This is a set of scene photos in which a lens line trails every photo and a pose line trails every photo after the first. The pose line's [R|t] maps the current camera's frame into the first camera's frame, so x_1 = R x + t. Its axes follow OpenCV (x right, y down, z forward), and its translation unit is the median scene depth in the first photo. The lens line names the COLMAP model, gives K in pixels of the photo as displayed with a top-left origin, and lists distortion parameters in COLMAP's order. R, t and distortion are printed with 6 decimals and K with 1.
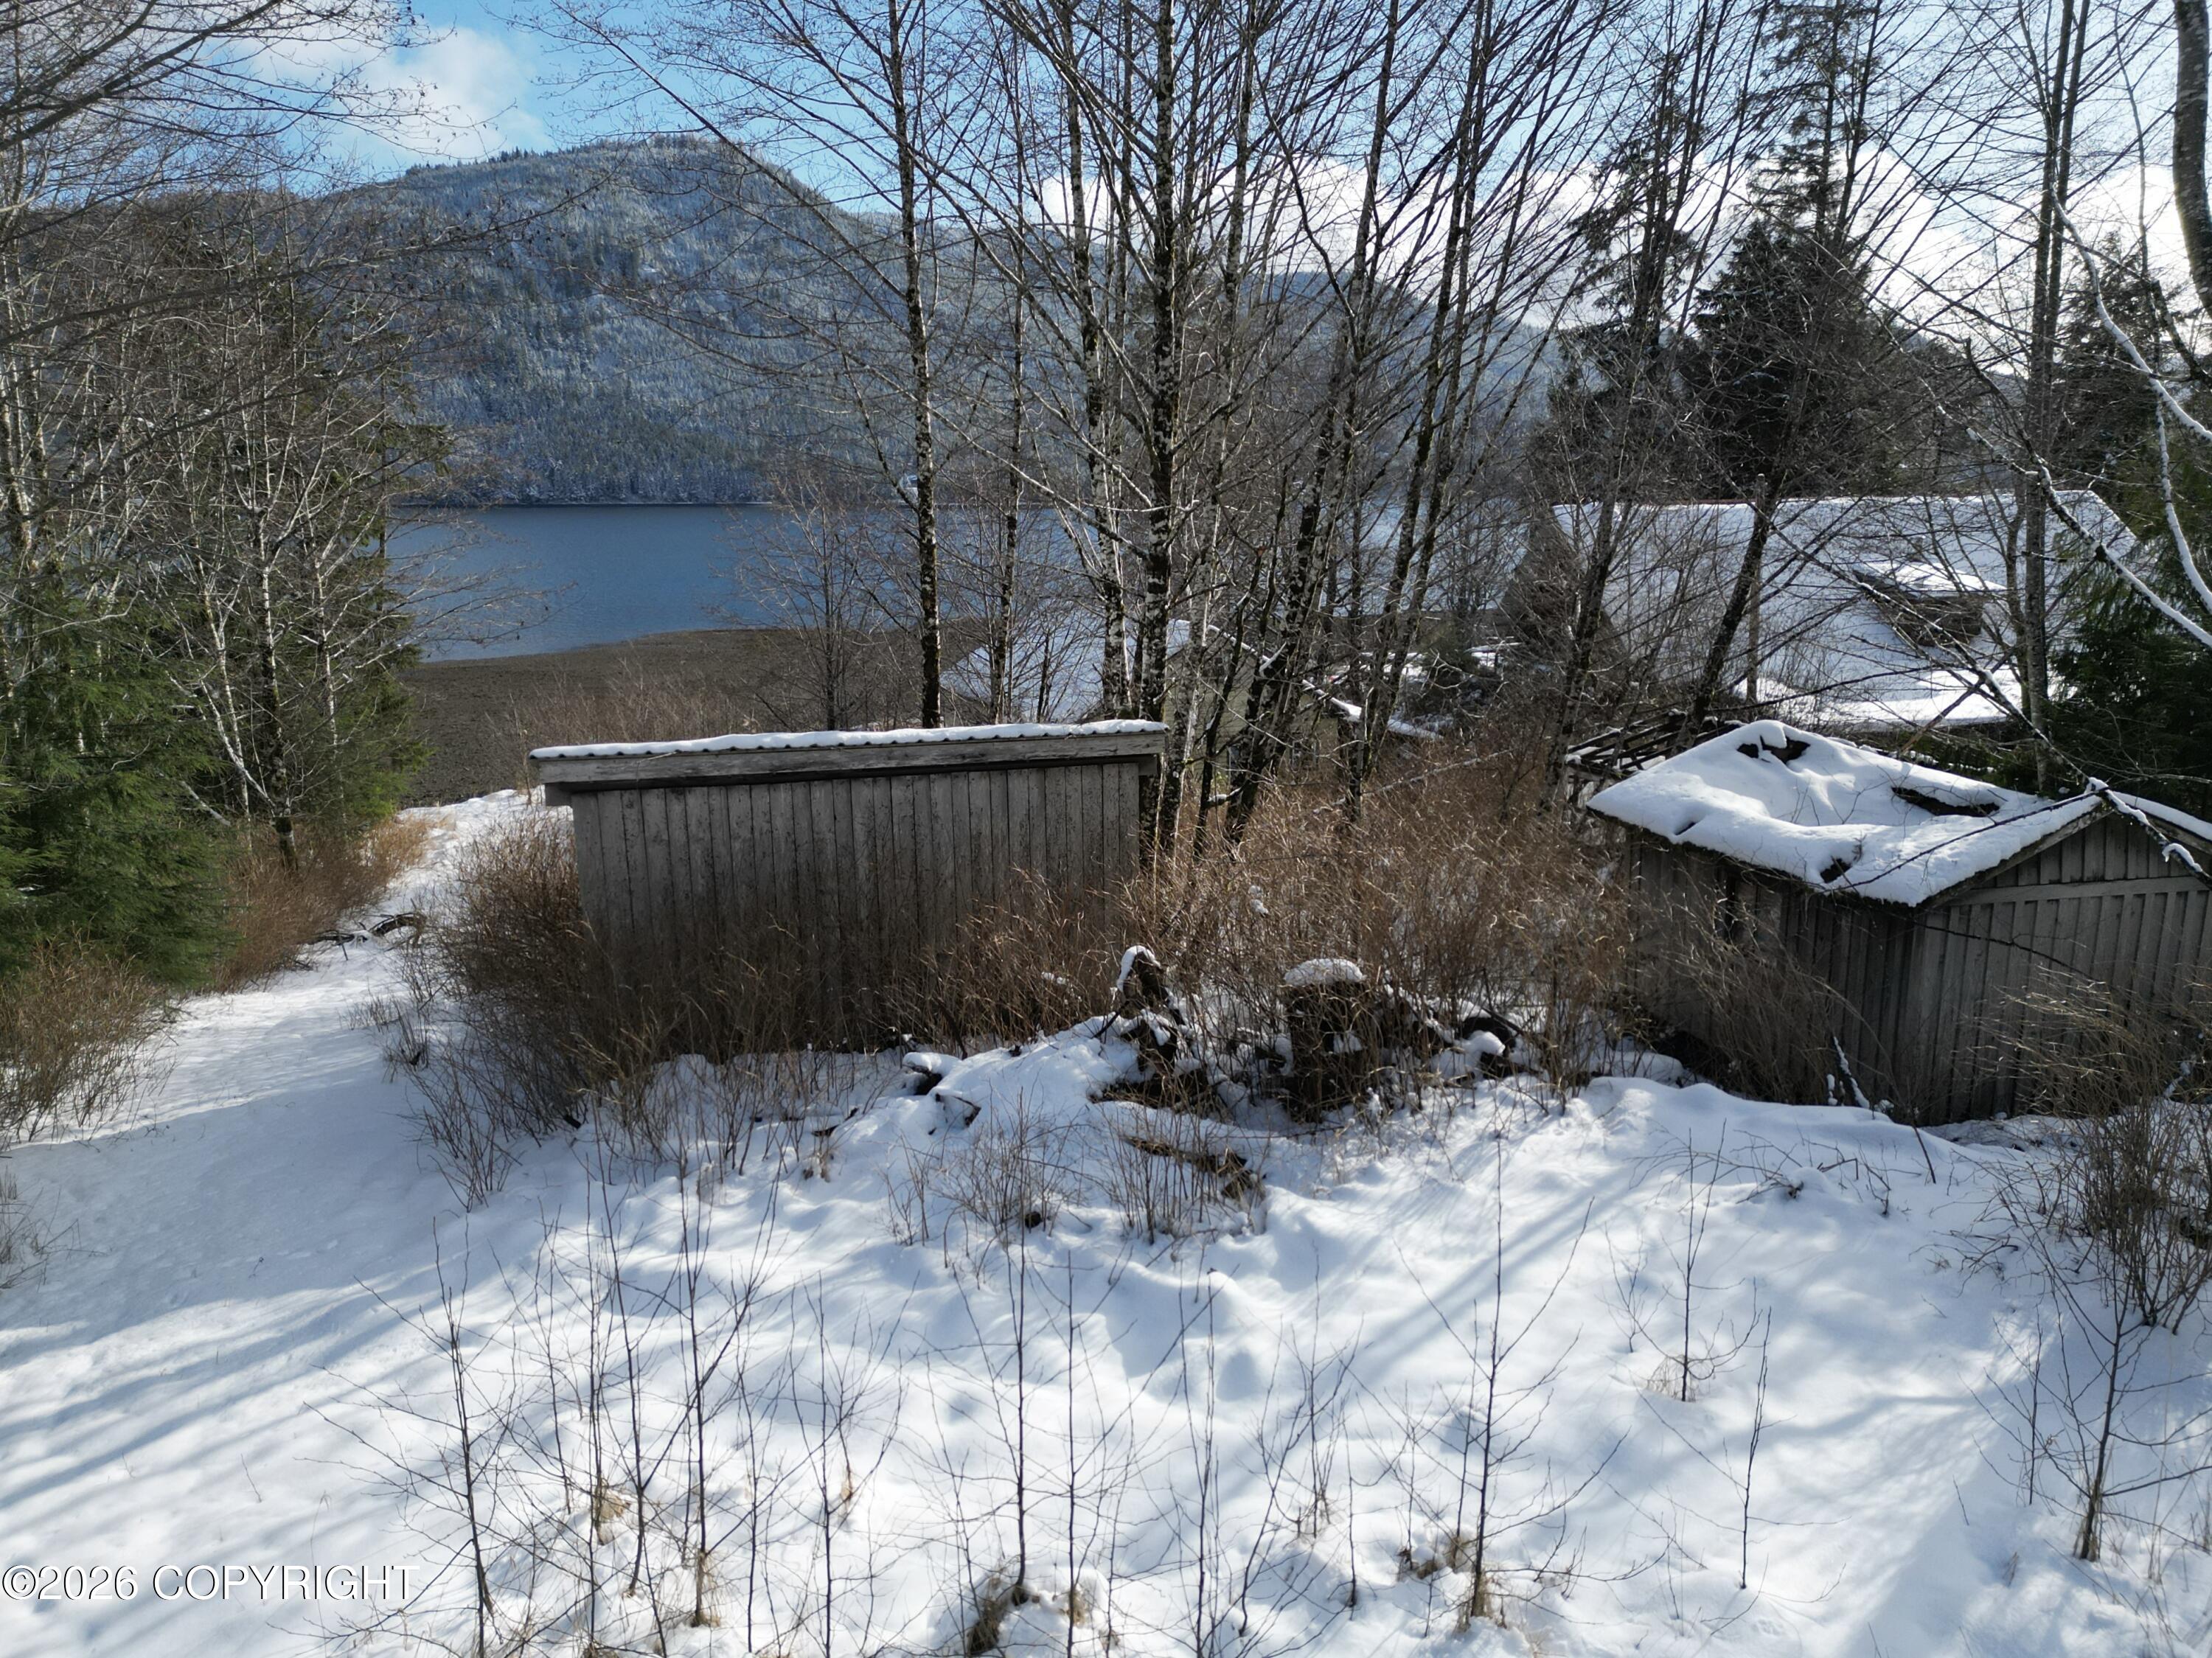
lens RADIAL K [[1521.5, 0, 1112.1], [0, 1521.5, 824.5], [0, 0, 1]] dist [0.040484, -0.038751]
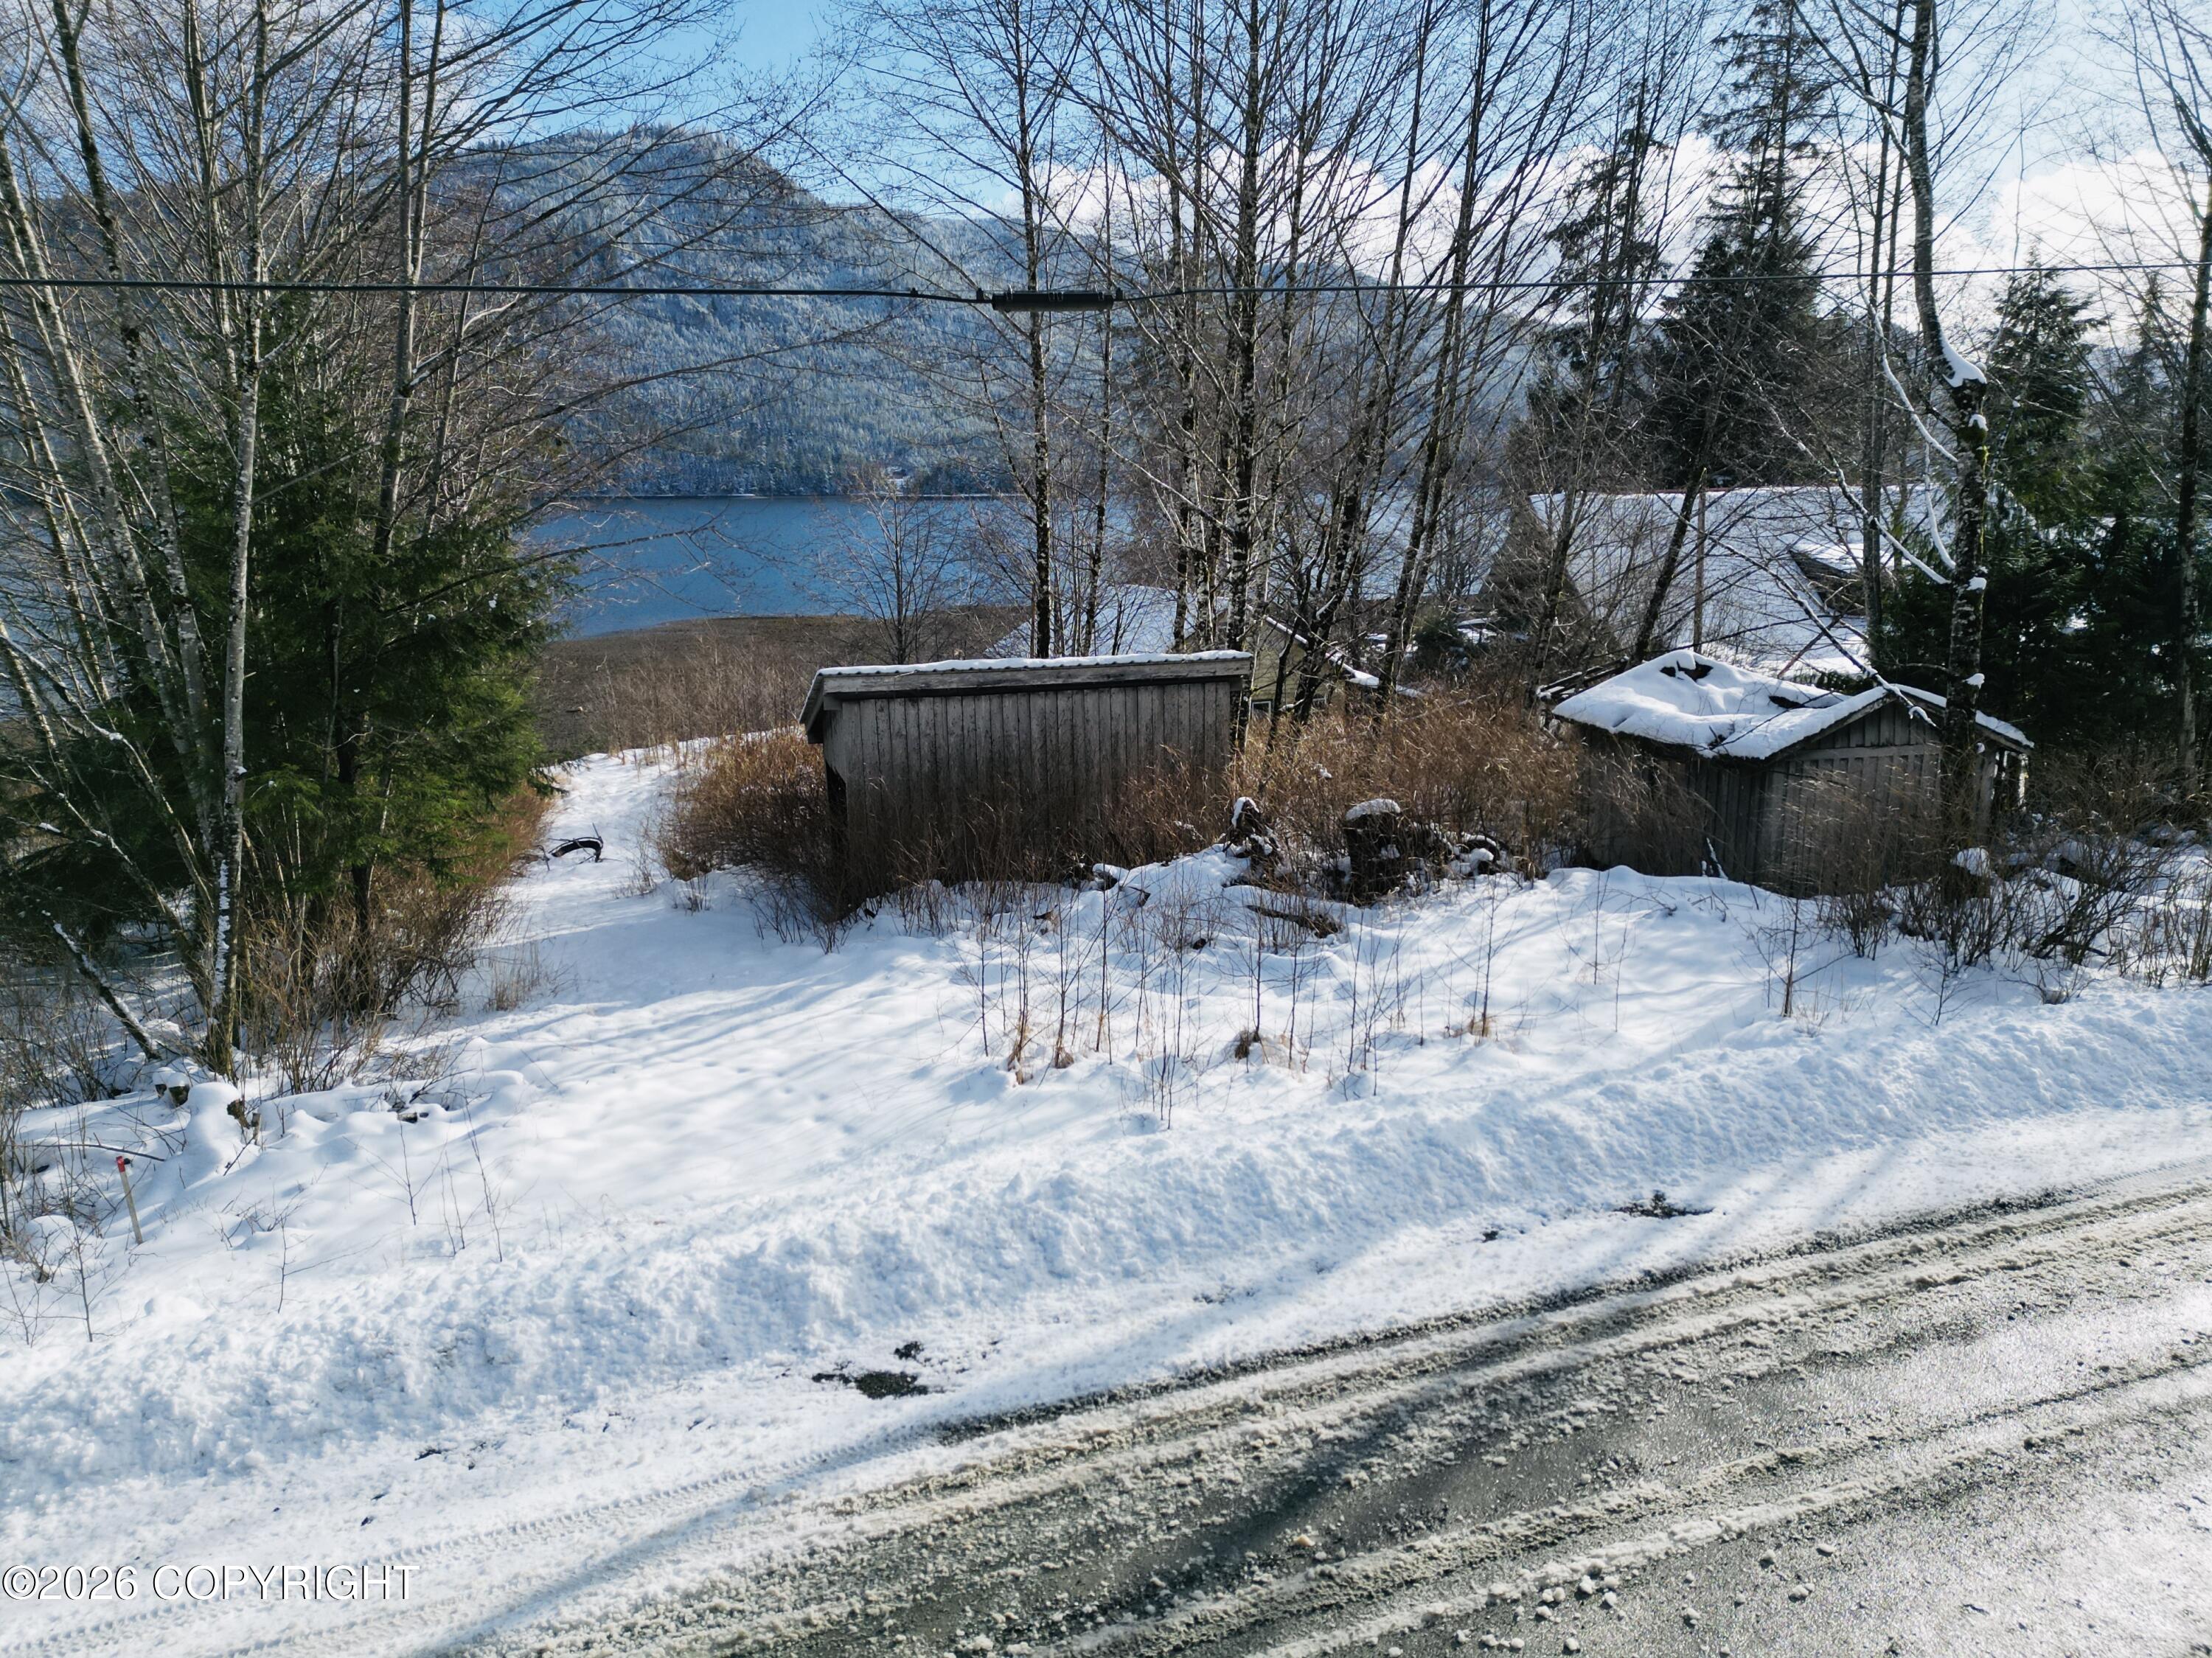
lens RADIAL K [[1521.5, 0, 1097.6], [0, 1521.5, 832.9], [0, 0, 1]] dist [0.040484, -0.038751]
pose [[0.999981, -0.005642, 0.002449, -0.109693], [0.005614, 0.999923, 0.011075, 0.082852], [-0.002512, -0.011061, 0.999936, -0.402493]]
